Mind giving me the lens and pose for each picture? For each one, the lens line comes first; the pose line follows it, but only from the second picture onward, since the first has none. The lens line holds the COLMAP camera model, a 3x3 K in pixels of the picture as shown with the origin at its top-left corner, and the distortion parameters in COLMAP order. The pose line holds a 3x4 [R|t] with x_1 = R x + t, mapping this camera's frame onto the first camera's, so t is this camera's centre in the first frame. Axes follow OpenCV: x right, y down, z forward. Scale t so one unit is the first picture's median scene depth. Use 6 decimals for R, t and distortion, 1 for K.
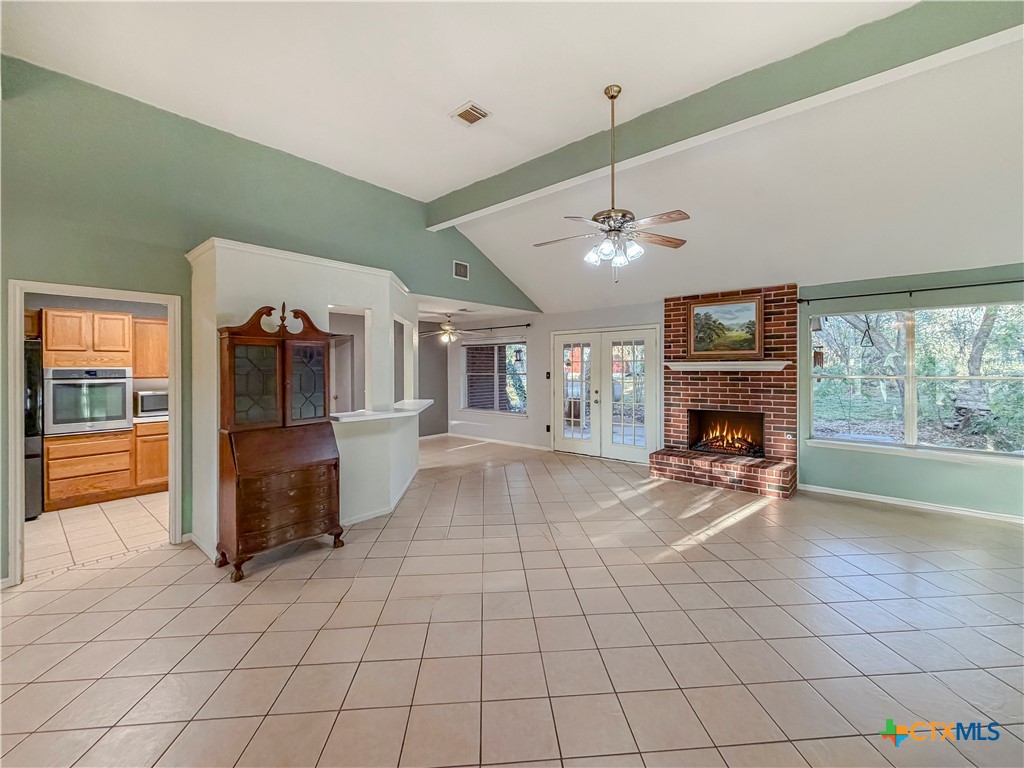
lens RADIAL K [[417.2, 0, 512.3], [0, 417.2, 359.5], [0, 0, 1]] dist [-0.002555, -0.000266]
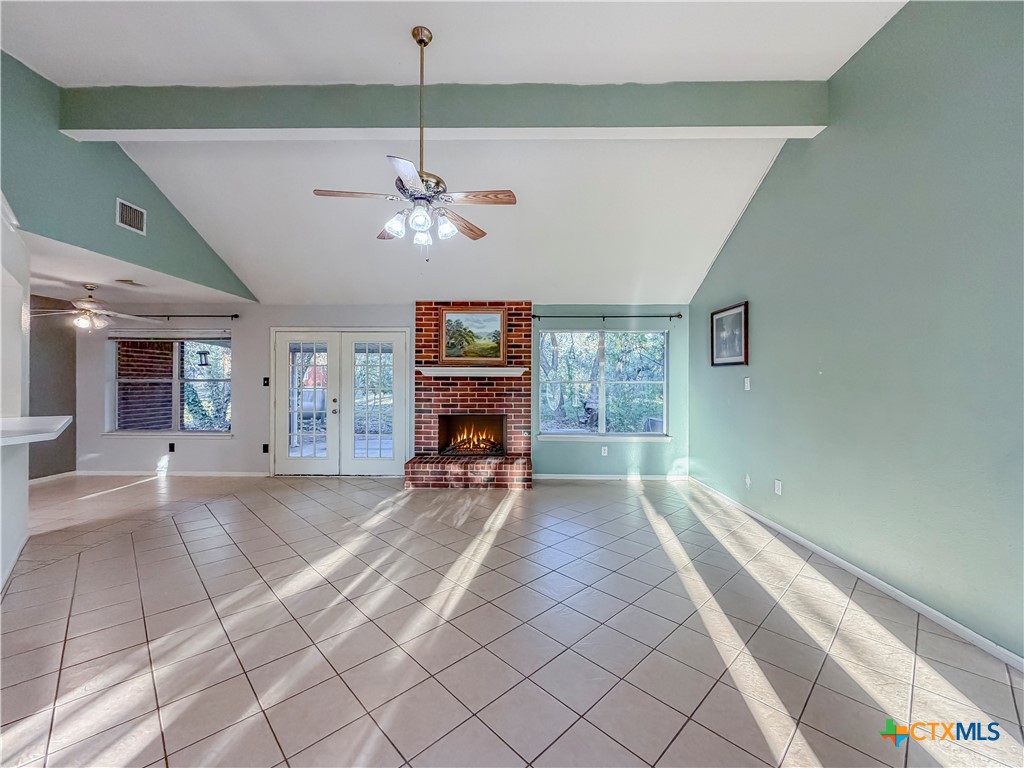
lens RADIAL K [[417.5, 0, 513.7], [0, 417.5, 376.0], [0, 0, 1]] dist [0.000183, -0.000152]
pose [[0.772015, 0.017543, 0.635362, -0.077618], [-0.022702, 0.999742, -0.000019, 0.023211], [-0.635199, -0.014409, 0.772214, 0.120776]]
